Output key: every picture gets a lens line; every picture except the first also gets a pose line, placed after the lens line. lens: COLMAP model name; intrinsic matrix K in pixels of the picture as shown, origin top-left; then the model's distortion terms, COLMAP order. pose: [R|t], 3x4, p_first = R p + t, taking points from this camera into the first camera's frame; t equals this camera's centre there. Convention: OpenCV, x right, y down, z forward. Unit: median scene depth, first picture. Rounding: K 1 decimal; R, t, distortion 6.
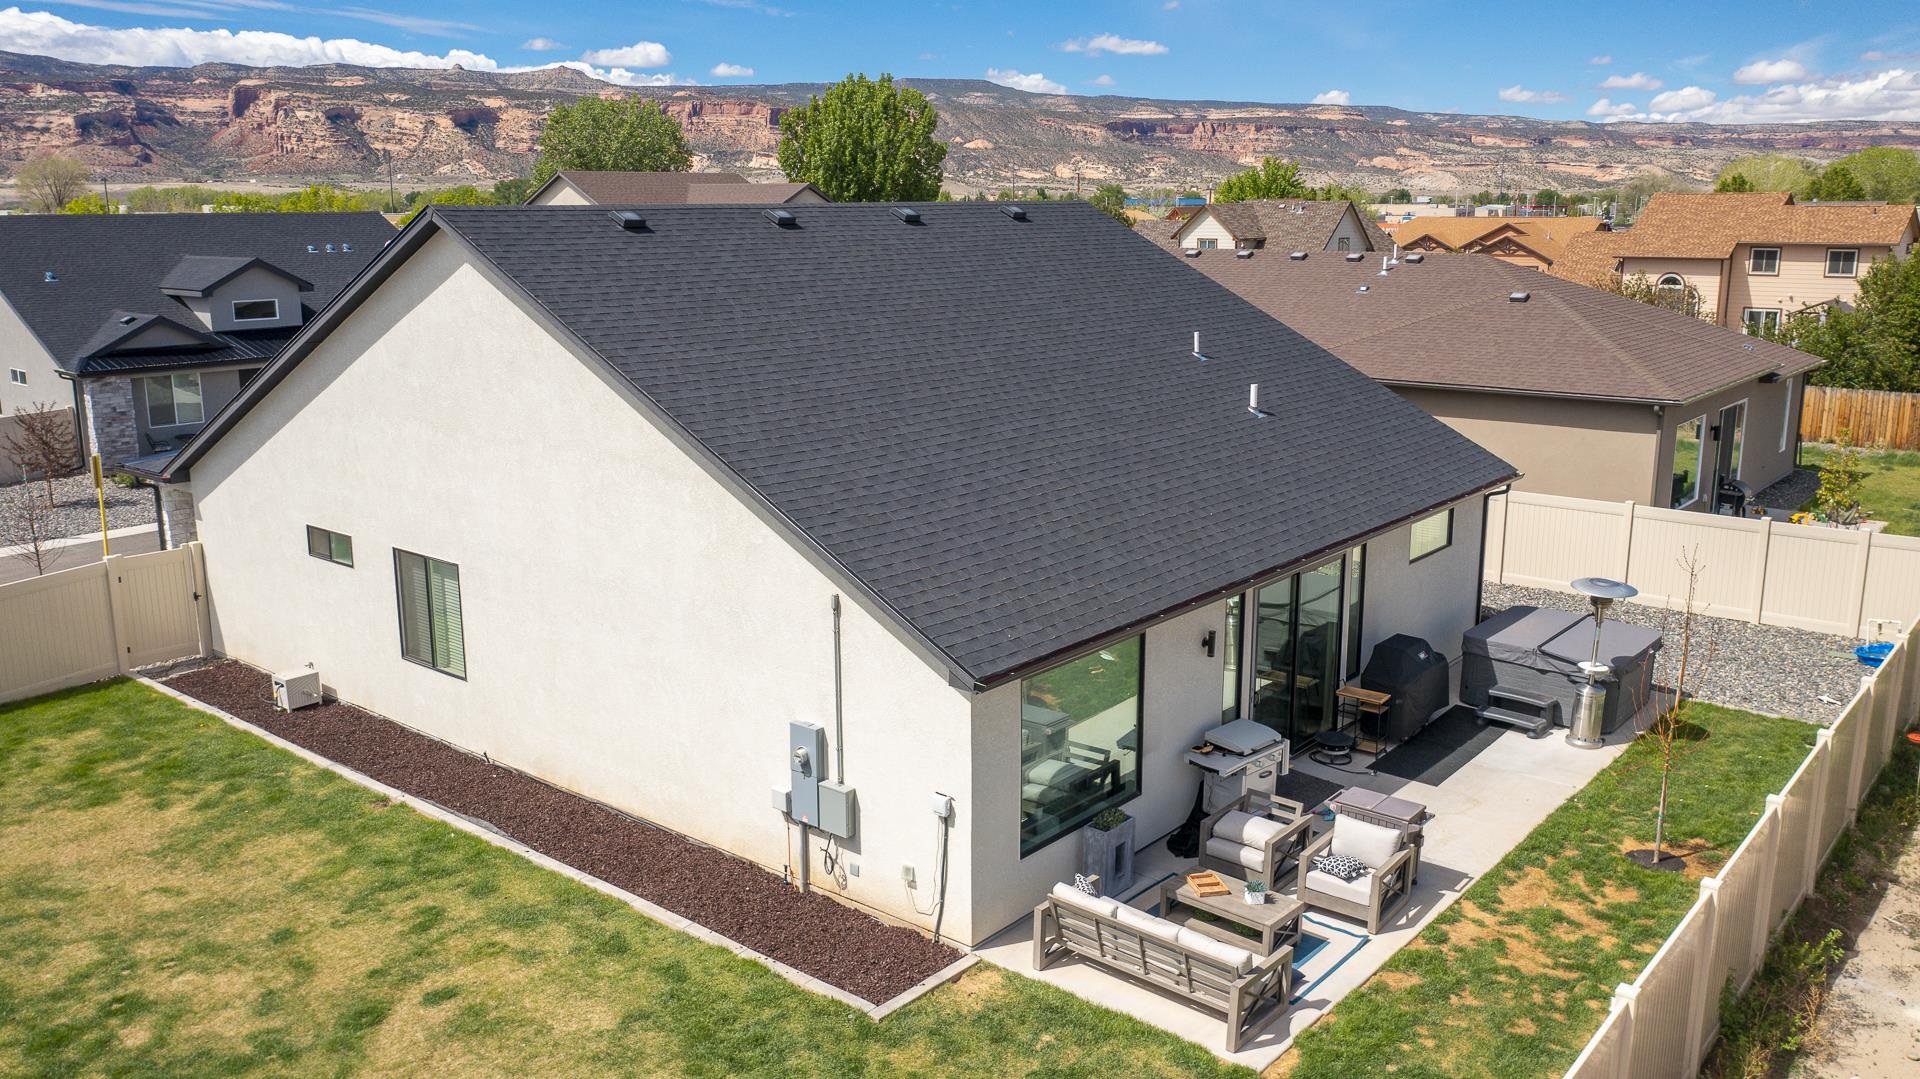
lens RADIAL K [[1518.6, 0, 952.1], [0, 1518.6, 535.9], [0, 0, 1]] dist [-0.011922, 0.000394]
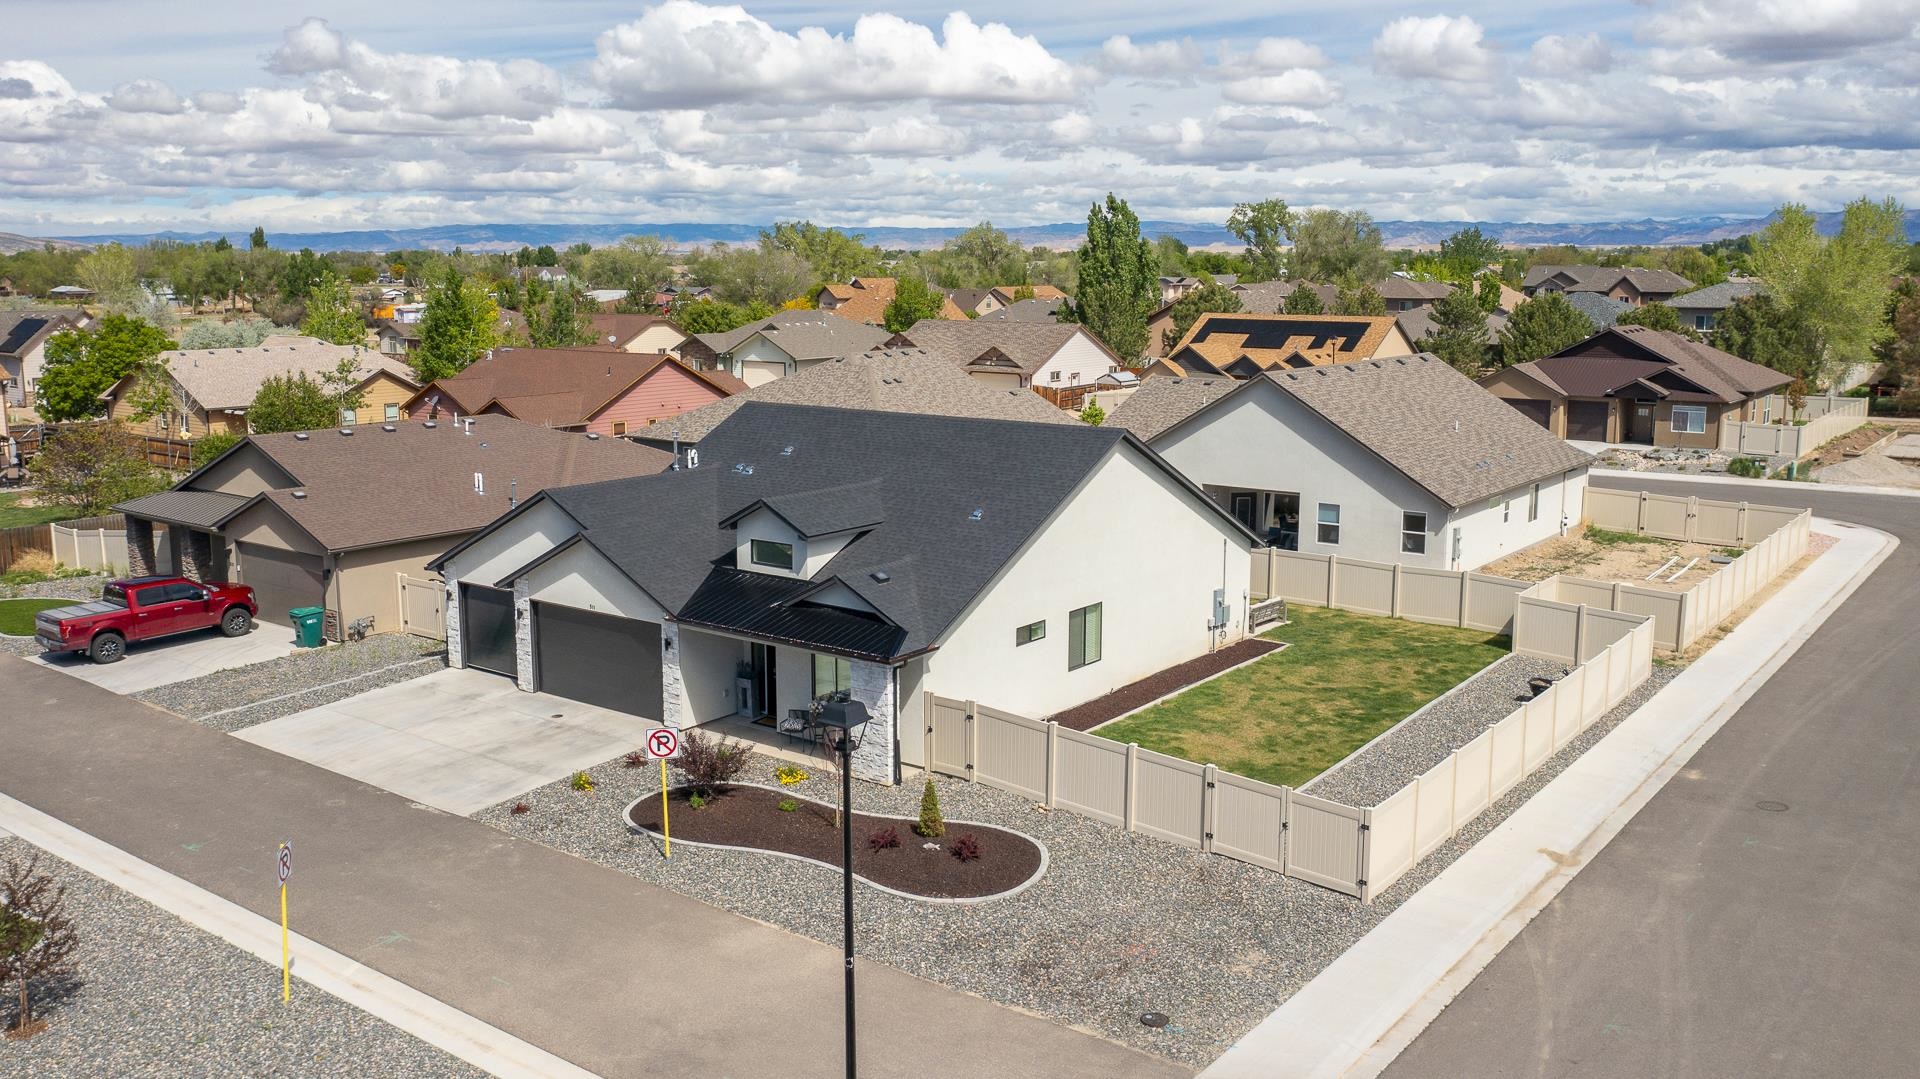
lens RADIAL K [[1600.0, 0, 955.1], [0, 1600.0, 534.0], [0, 0, 1]] dist [-0.013288, -0.008192]
pose [[-0.045213, -0.163392, 0.985525, -2.916500], [0.218492, 0.961031, 0.169355, -0.572460], [-0.974791, 0.222987, -0.007751, 1.433864]]
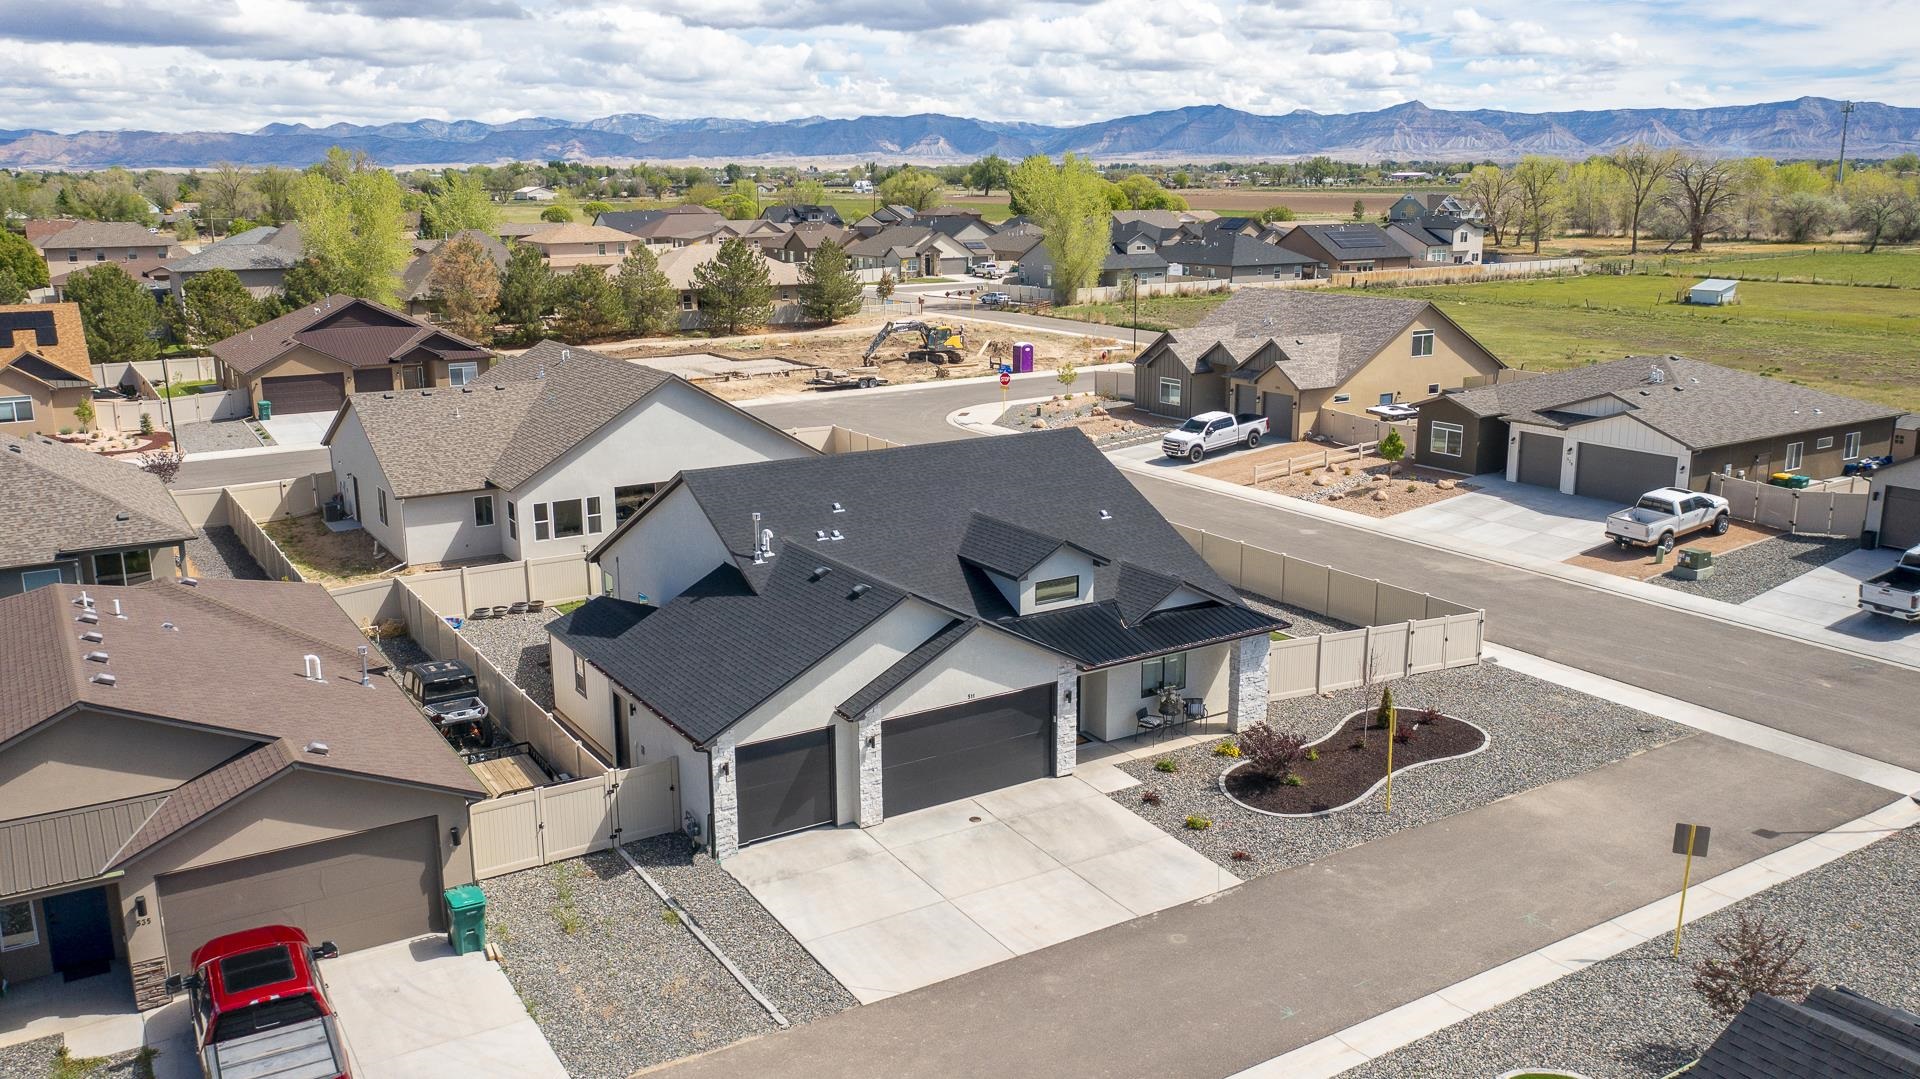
lens RADIAL K [[1503.5, 0, 957.0], [0, 1503.5, 532.4], [0, 0, 1]] dist [-0.002640, -0.002822]
pose [[-0.951527, -0.060066, 0.301642, -1.069810], [0.077002, 0.902985, 0.422715, -1.333266], [-0.297769, 0.425452, -0.854590, 3.820734]]
